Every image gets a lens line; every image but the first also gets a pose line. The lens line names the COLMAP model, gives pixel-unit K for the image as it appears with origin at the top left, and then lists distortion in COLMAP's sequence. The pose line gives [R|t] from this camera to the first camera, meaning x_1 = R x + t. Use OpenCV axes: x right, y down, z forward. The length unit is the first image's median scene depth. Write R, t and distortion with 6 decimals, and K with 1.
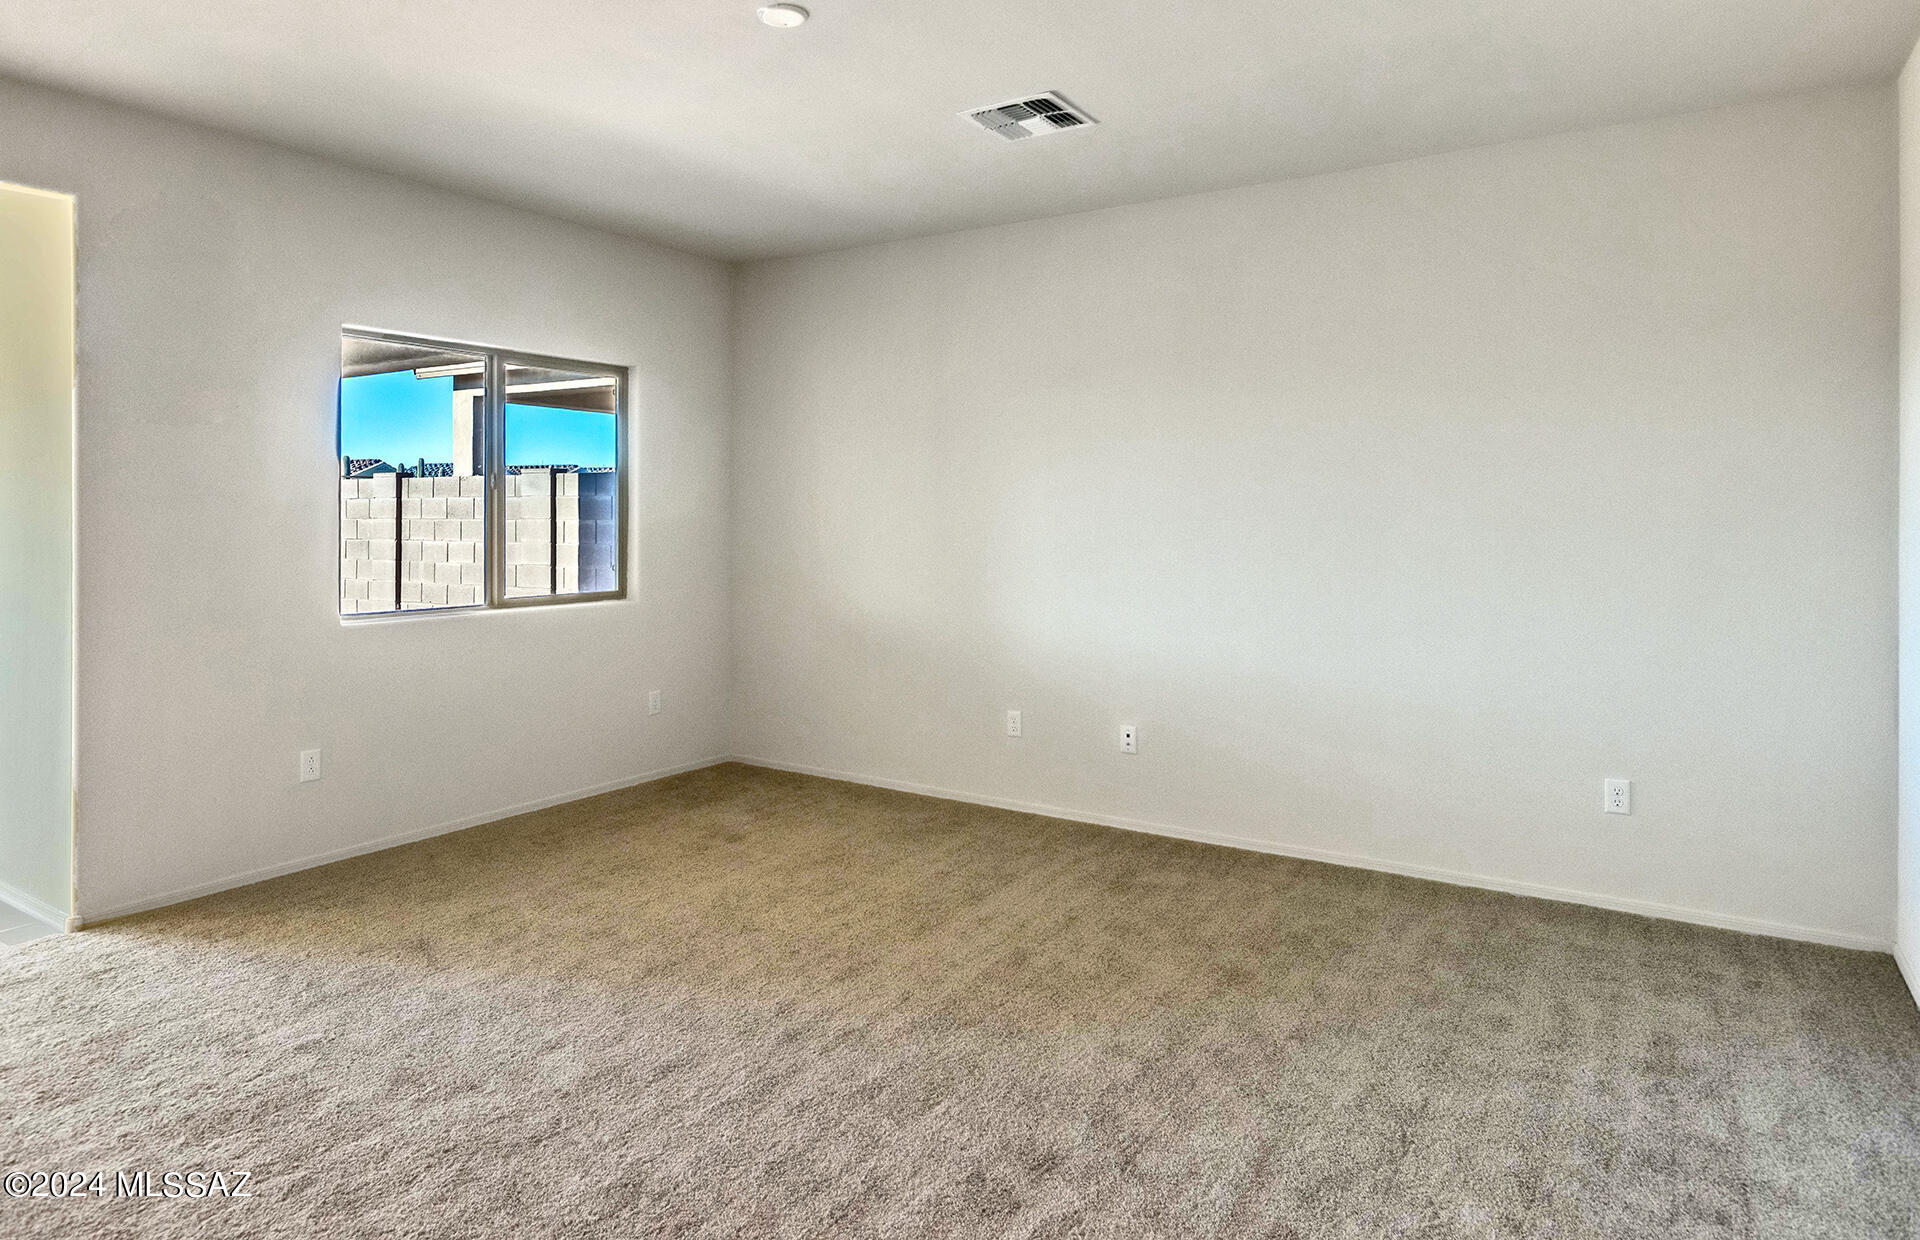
lens RADIAL K [[1122.8, 0, 919.2], [0, 1122.8, 530.8], [0, 0, 1]] dist [-0.015422, -0.000630]
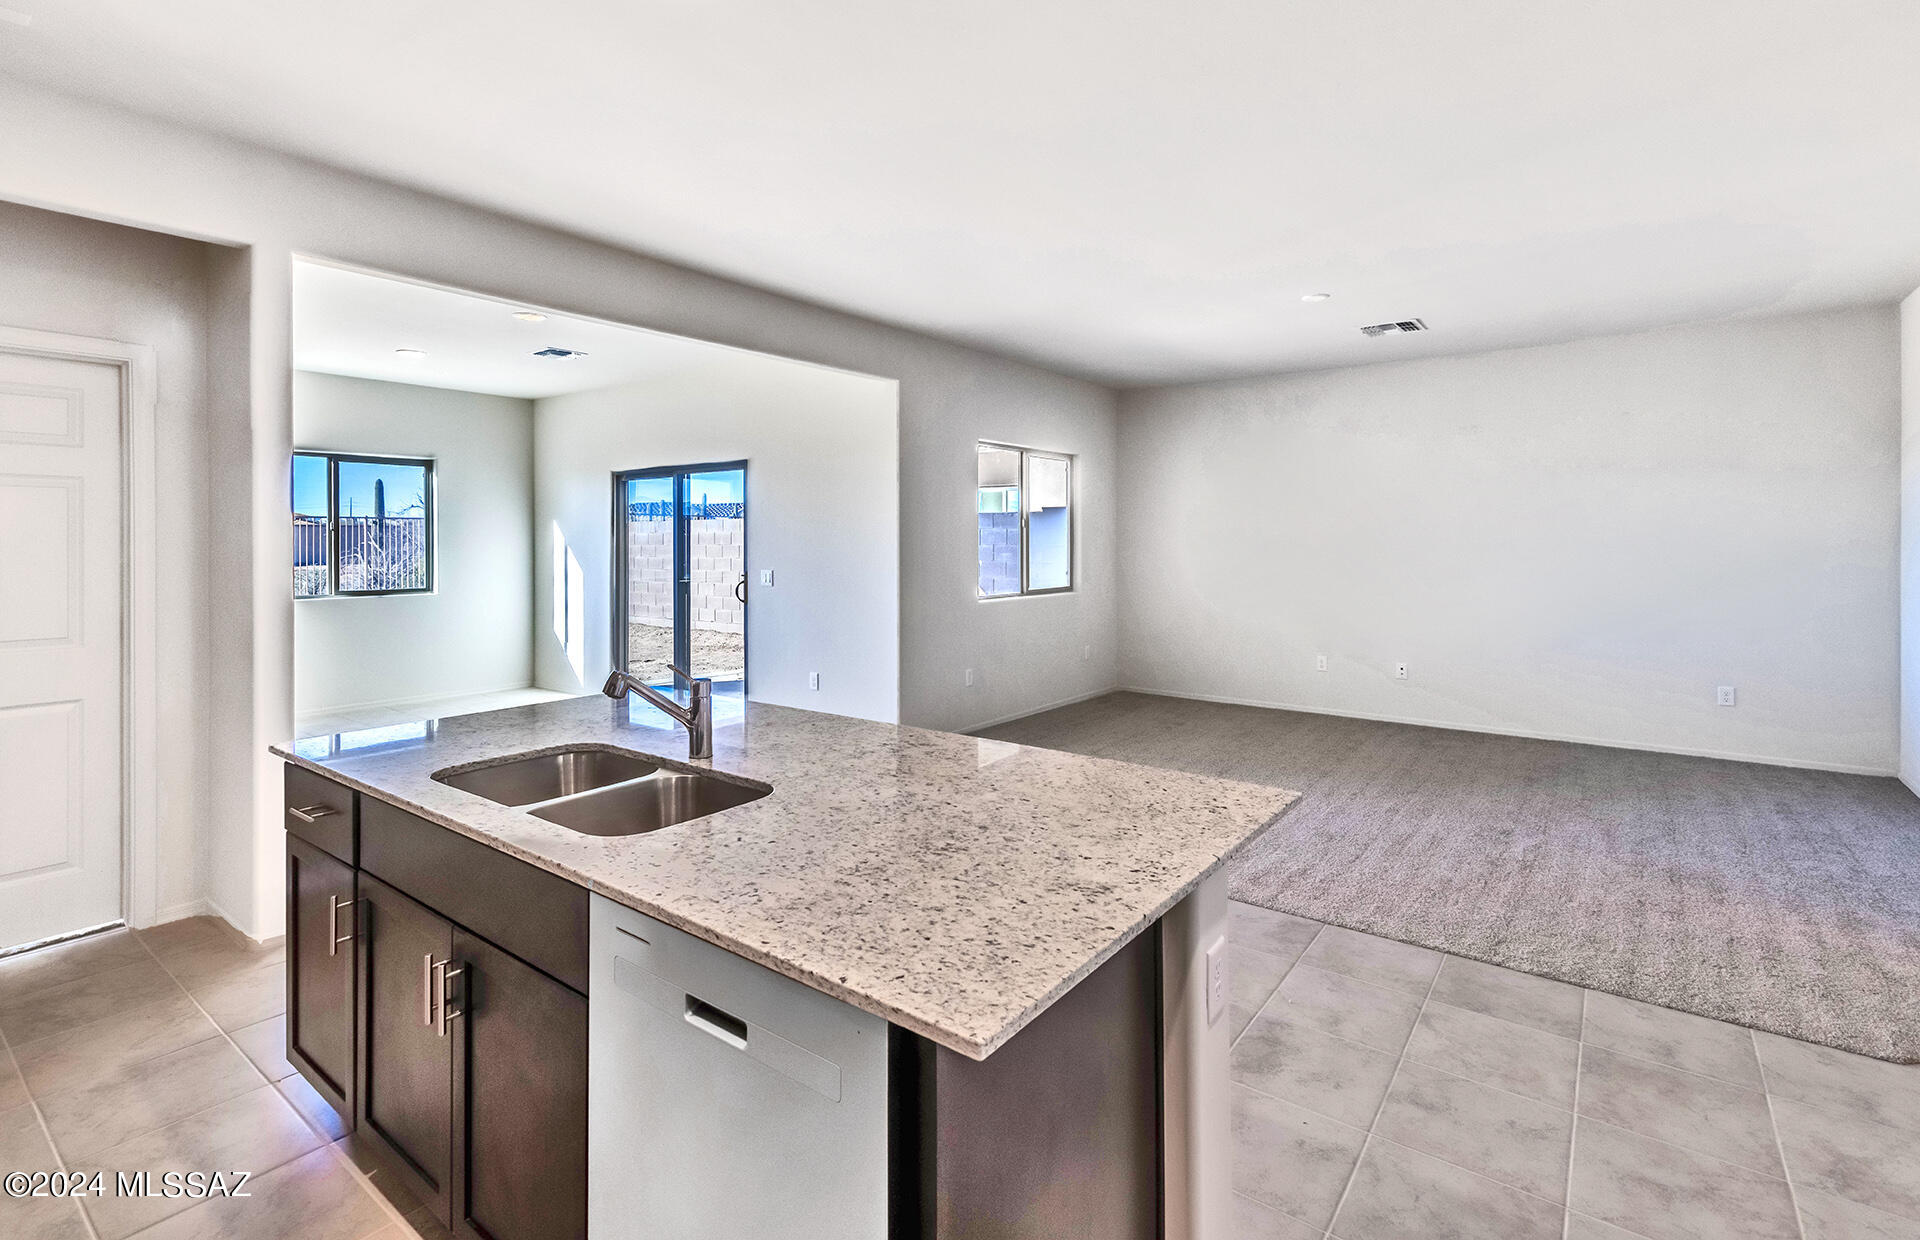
lens RADIAL K [[897.3, 0, 942.9], [0, 897.3, 545.5], [0, 0, 1]] dist [0.000604, -0.000562]
pose [[0.998003, -0.004541, -0.062997, -0.542996], [0.004325, 0.999984, -0.003555, -0.005029], [0.063012, 0.003276, 0.998007, -0.524795]]
